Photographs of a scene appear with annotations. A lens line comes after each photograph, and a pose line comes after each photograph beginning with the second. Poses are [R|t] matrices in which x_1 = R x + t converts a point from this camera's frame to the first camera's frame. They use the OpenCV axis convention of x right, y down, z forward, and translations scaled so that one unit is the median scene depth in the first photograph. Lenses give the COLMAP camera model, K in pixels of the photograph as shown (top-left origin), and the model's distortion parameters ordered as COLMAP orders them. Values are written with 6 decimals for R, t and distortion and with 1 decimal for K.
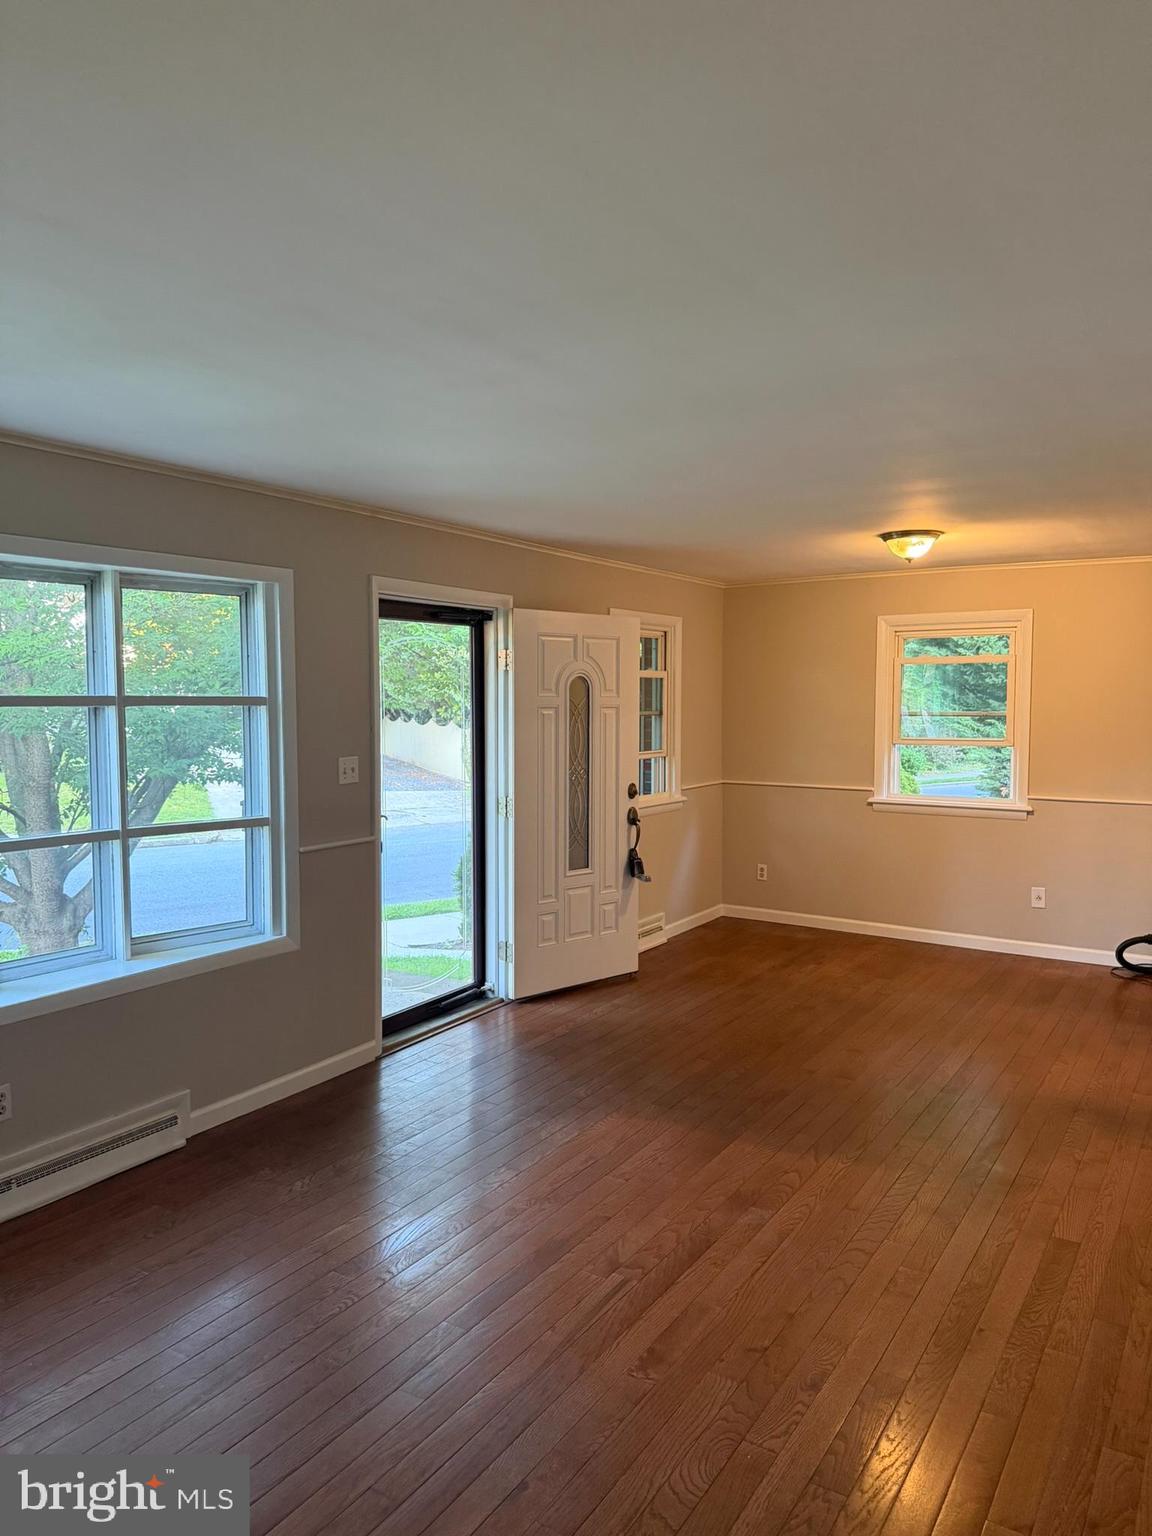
lens RADIAL K [[1084.4, 0, 576.0], [0, 1084.4, 768.0], [0, 0, 1]] dist [0.103593, -0.171324]
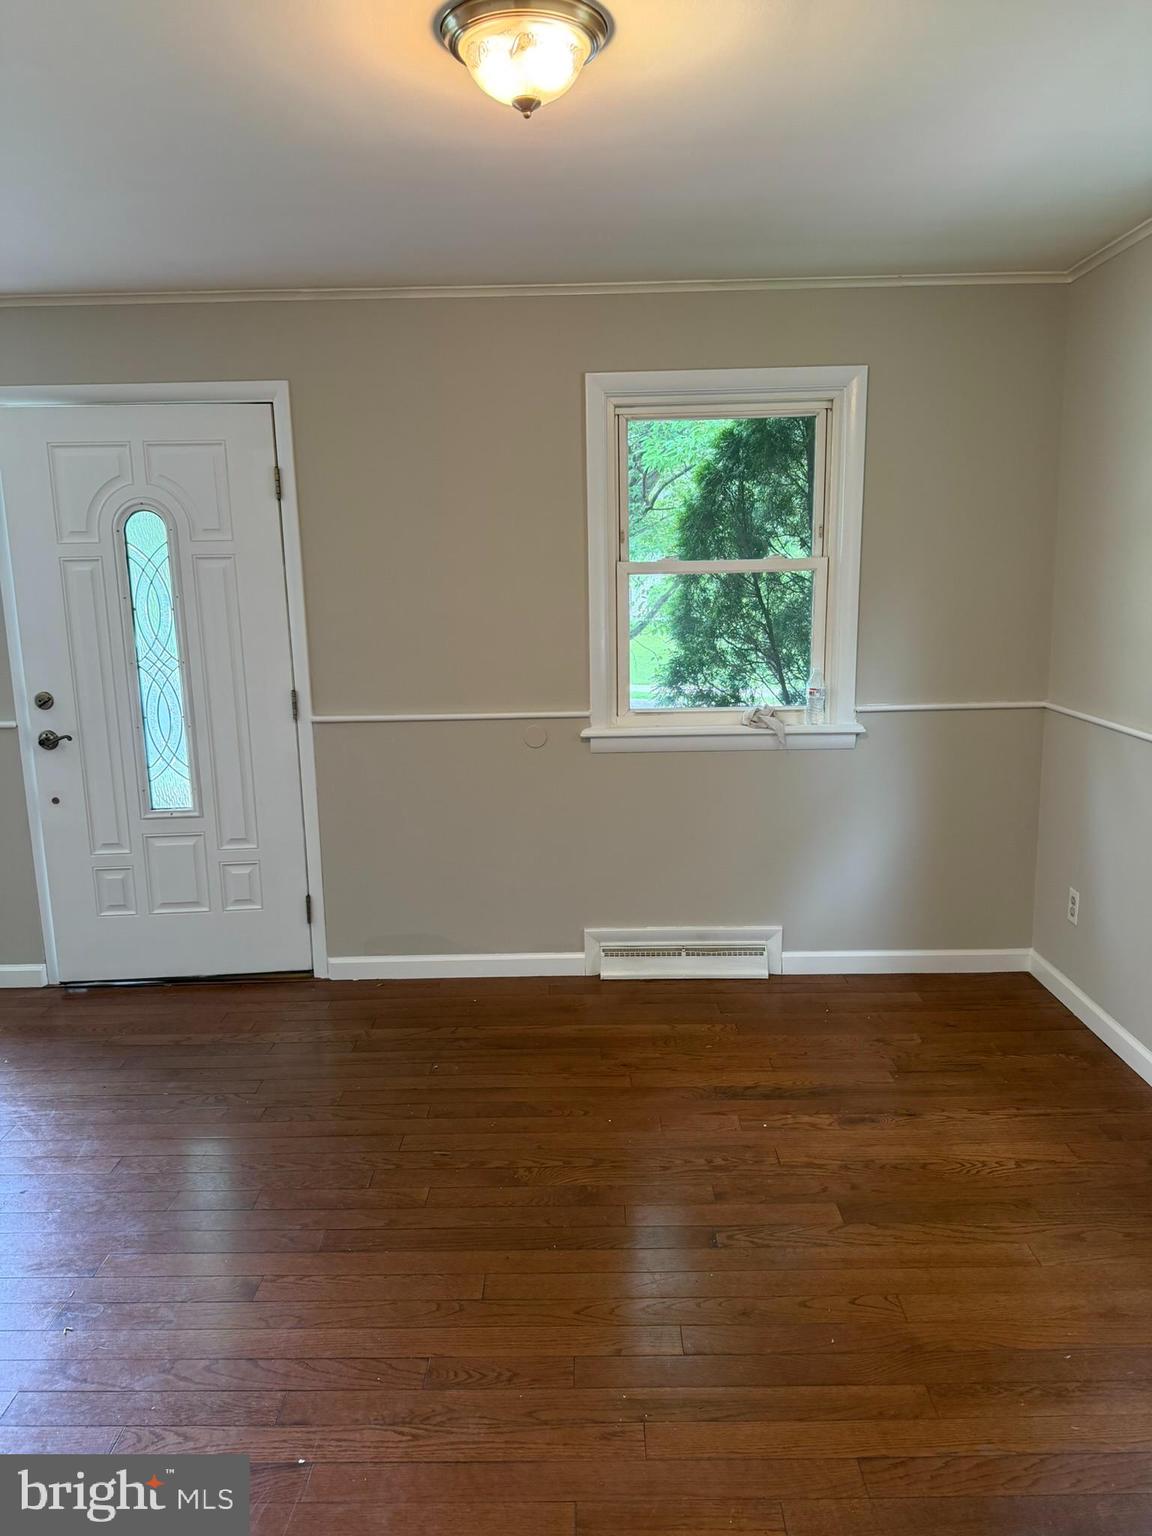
lens RADIAL K [[1084.4, 0, 576.0], [0, 1084.4, 768.0], [0, 0, 1]] dist [0.103593, -0.171324]
pose [[0.529641, 0.212501, -0.821172, 0.386244], [-0.044723, 0.973760, 0.223141, -0.054239], [0.847042, -0.081459, 0.525247, 0.491771]]
